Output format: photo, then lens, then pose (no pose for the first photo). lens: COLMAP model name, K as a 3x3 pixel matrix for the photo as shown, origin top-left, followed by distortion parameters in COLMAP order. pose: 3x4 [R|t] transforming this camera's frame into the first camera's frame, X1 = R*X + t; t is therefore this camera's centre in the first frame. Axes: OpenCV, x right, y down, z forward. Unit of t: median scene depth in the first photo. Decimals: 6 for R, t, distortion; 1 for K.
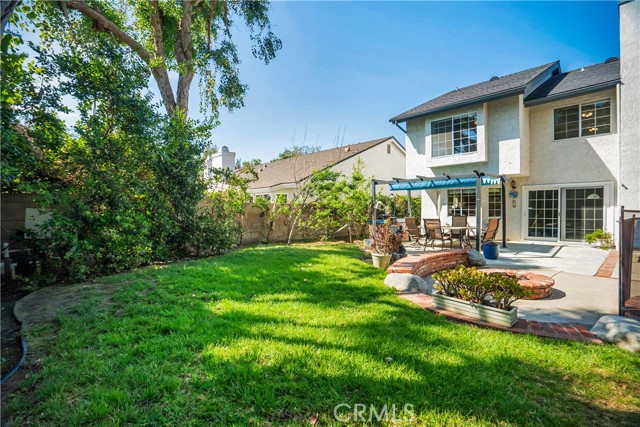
lens RADIAL K [[296.6, 0, 320.0], [0, 296.6, 213.5], [0, 0, 1]] dist [-0.058859, 0.023110]
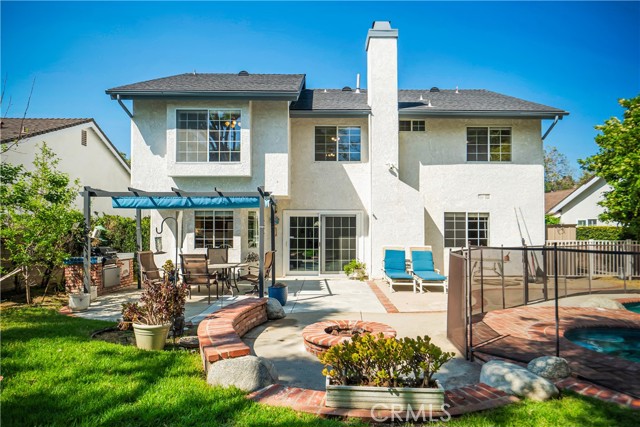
lens RADIAL K [[401.1, 0, 321.0], [0, 401.1, 224.8], [0, 0, 1]] dist [-0.007270, 0.001091]
pose [[0.667718, 0.022163, 0.744085, -0.091367], [0.006877, 0.999330, -0.035936, -0.012326], [-0.744383, 0.029112, 0.667118, 0.159951]]
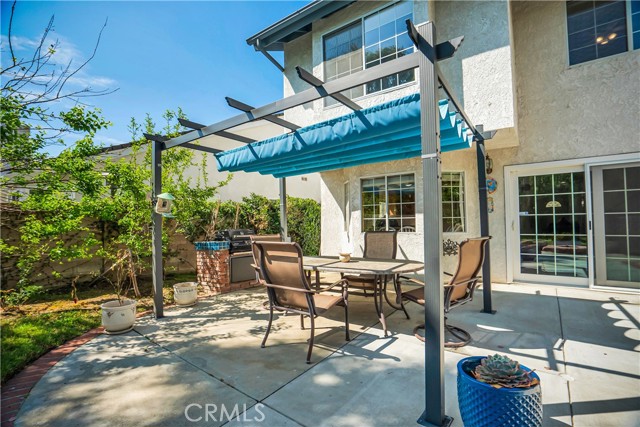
lens RADIAL K [[296.6, 0, 320.0], [0, 296.6, 213.5], [0, 0, 1]] dist [-0.058859, 0.023110]
pose [[0.983016, 0.000942, 0.183518, 0.326390], [0.009025, 0.998529, -0.053470, 0.004297], [-0.183298, 0.054218, 0.981561, 0.620757]]
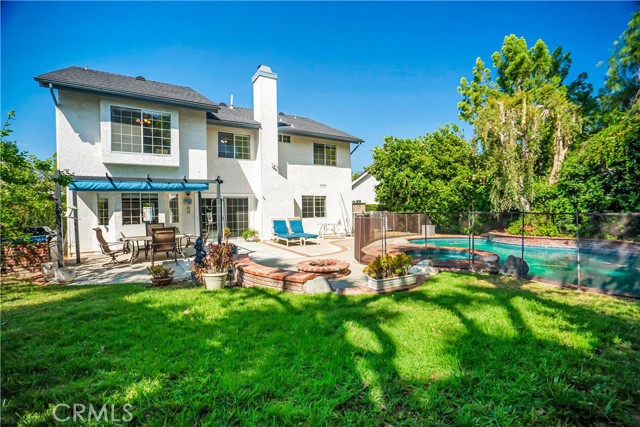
lens RADIAL K [[296.6, 0, 320.0], [0, 296.6, 213.5], [0, 0, 1]] dist [-0.058859, 0.023110]
pose [[0.171068, -0.010159, 0.985207, -0.327013], [0.033978, 0.999413, 0.004405, -0.008841], [-0.984673, 0.032721, 0.171313, 0.367099]]
